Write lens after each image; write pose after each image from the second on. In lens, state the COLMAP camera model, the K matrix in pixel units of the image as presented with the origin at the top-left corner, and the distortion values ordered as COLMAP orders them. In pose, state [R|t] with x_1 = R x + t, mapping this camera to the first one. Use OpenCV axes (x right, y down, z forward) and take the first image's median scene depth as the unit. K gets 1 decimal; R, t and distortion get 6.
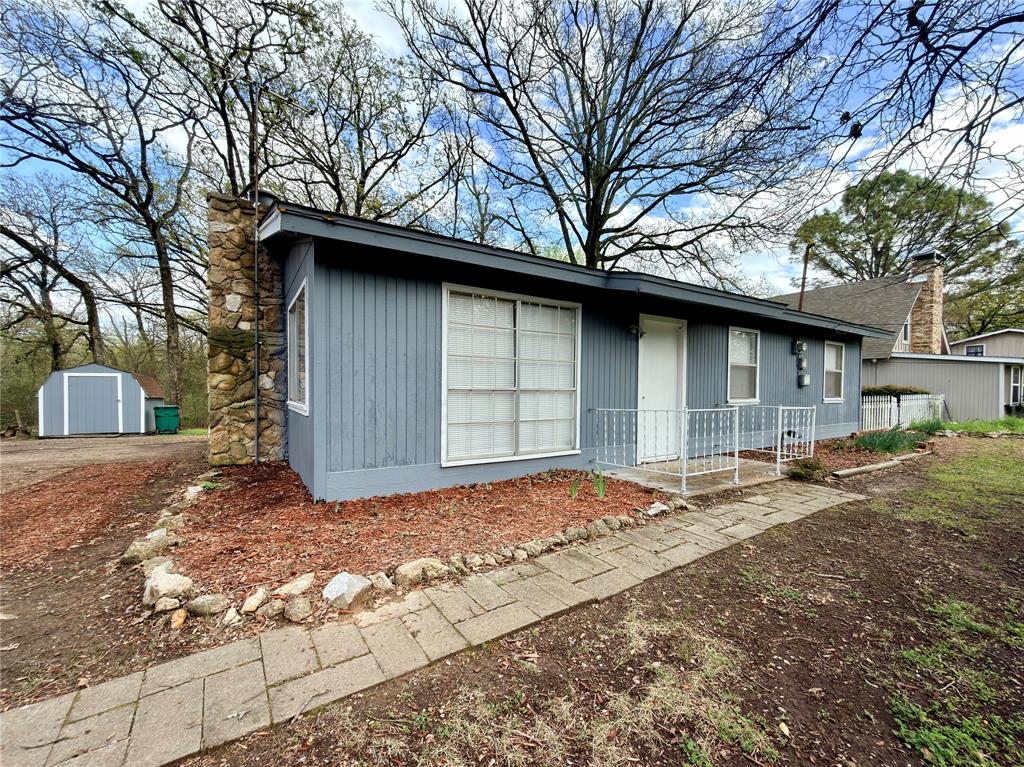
lens RADIAL K [[410.1, 0, 522.6], [0, 410.1, 397.9], [0, 0, 1]] dist [0.000623, 0.000797]
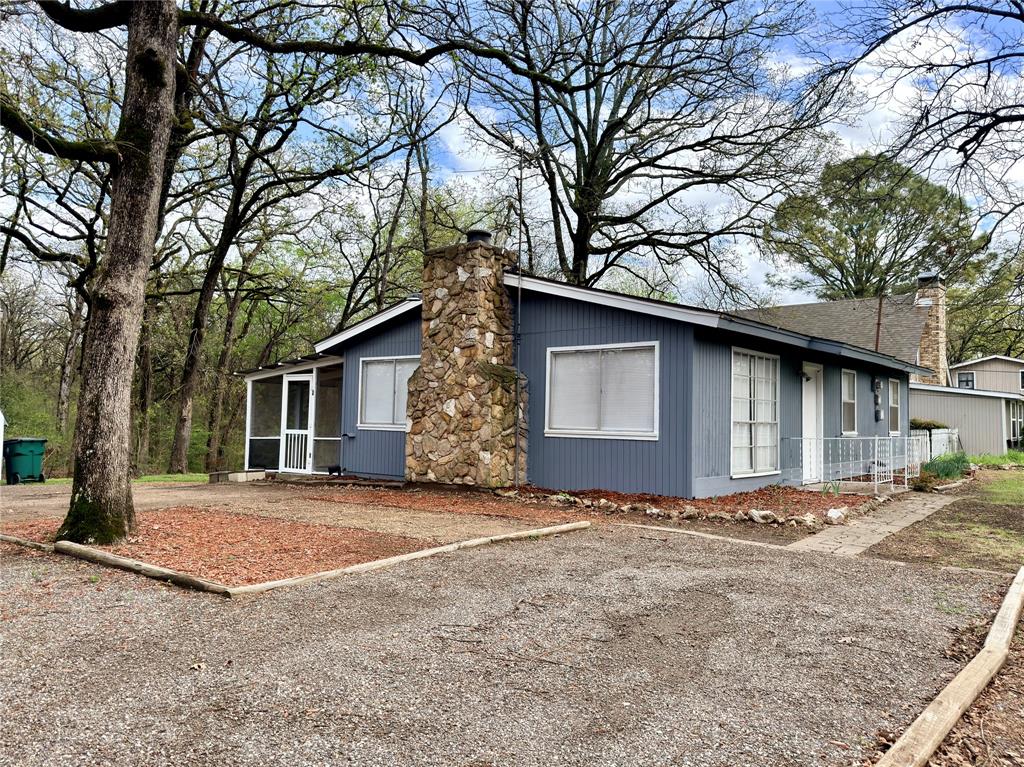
lens RADIAL K [[724.8, 0, 511.4], [0, 724.8, 382.0], [0, 0, 1]] dist [0.014326, -0.008506]
pose [[0.956524, 0.024303, 0.290639, -0.621282], [-0.004391, 0.997609, -0.068970, 0.005730], [-0.291620, 0.064696, 0.954344, -0.434102]]
